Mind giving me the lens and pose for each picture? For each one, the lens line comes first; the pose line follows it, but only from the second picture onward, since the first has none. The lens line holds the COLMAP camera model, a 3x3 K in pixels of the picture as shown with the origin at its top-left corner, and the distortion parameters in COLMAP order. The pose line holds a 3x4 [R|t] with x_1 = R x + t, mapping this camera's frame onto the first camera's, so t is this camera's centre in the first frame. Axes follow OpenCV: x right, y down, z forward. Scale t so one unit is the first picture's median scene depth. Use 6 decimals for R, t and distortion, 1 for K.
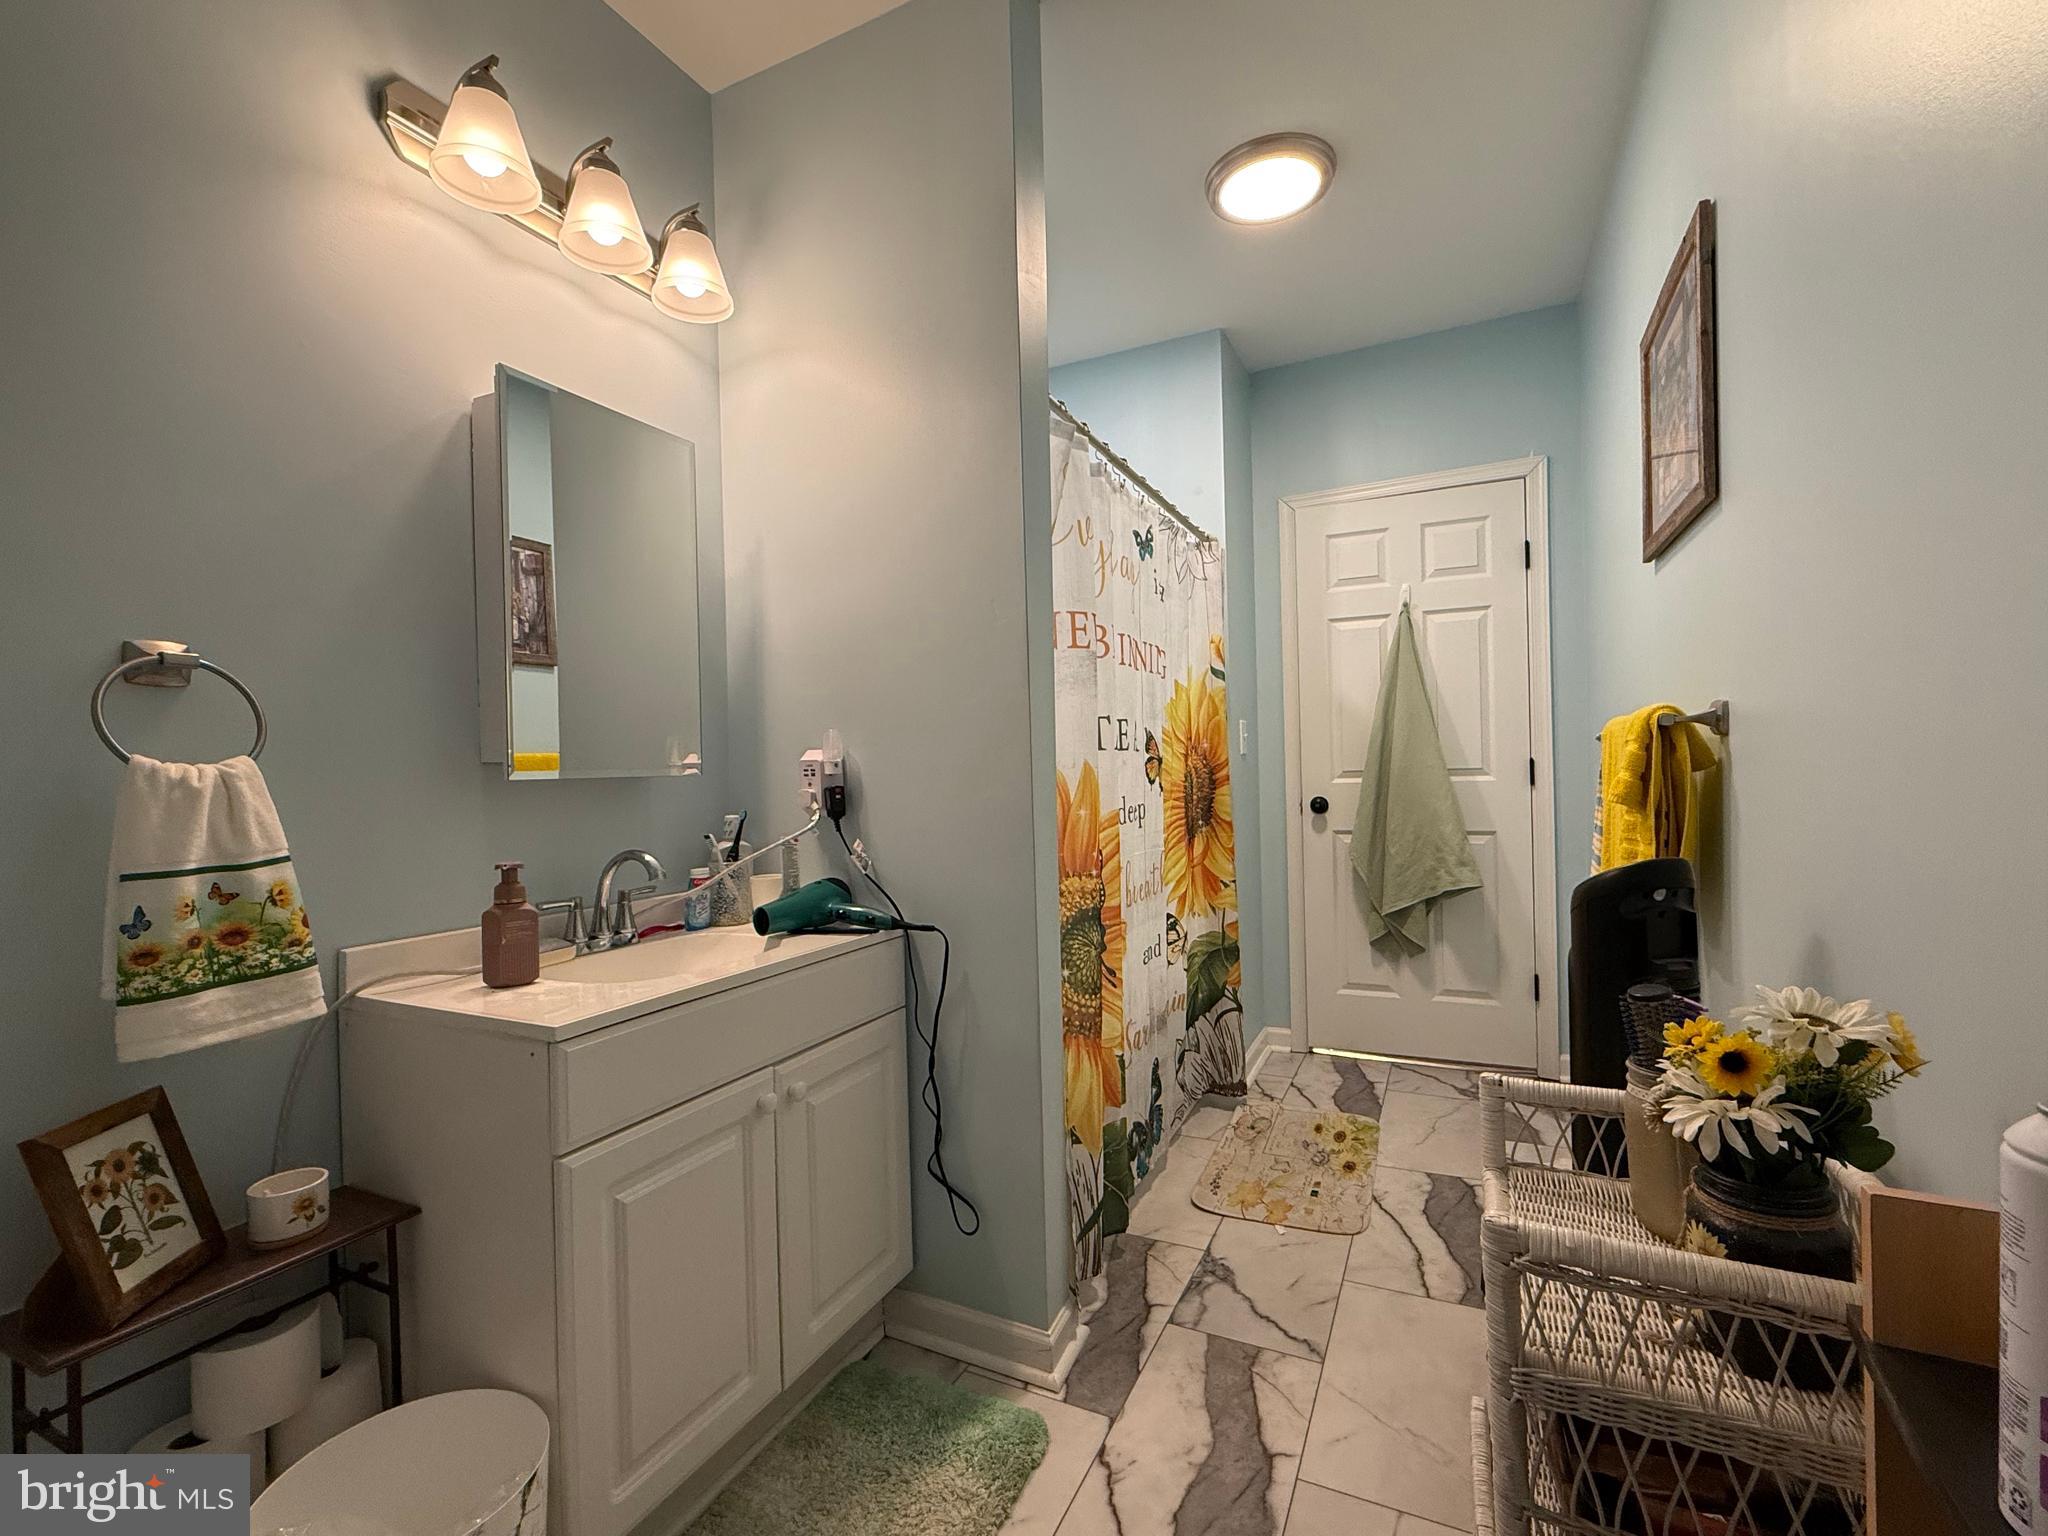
lens RADIAL K [[896.8, 0, 1032.0], [0, 896.8, 771.9], [0, 0, 1]] dist [-0.001073, -0.000271]
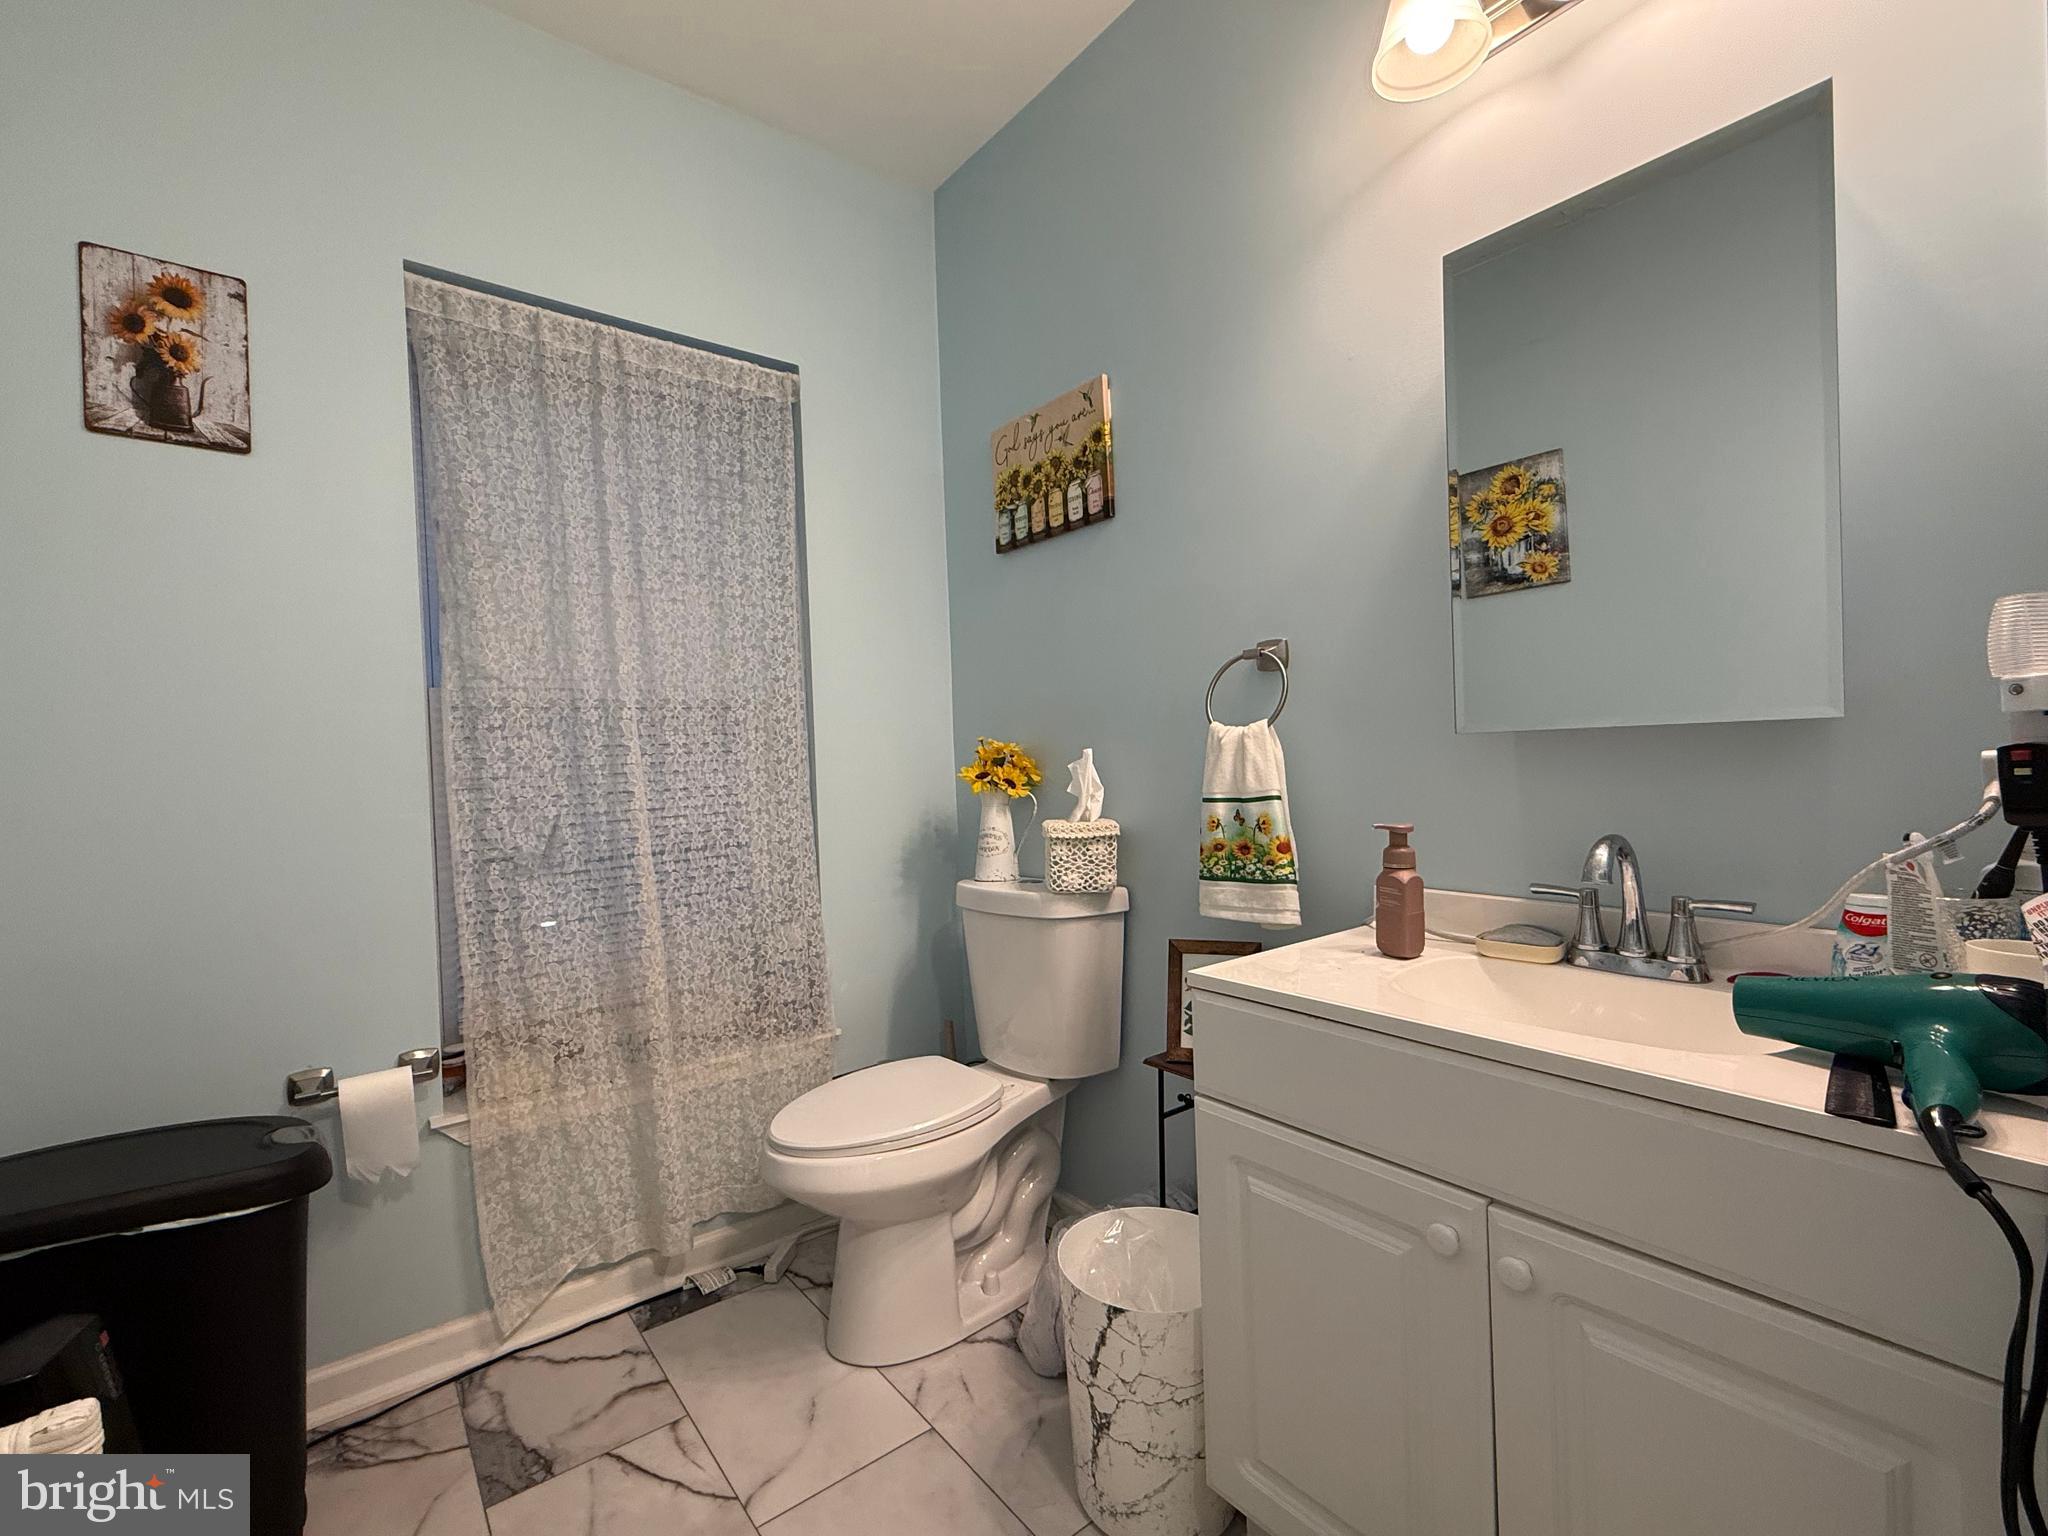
lens RADIAL K [[896.8, 0, 1032.0], [0, 896.8, 771.9], [0, 0, 1]] dist [-0.001073, -0.000271]
pose [[-0.436381, 0.046493, -0.898560, 0.513761], [0.034244, 0.998799, 0.035050, 0.002157], [0.899110, -0.015475, -0.437449, 1.318883]]
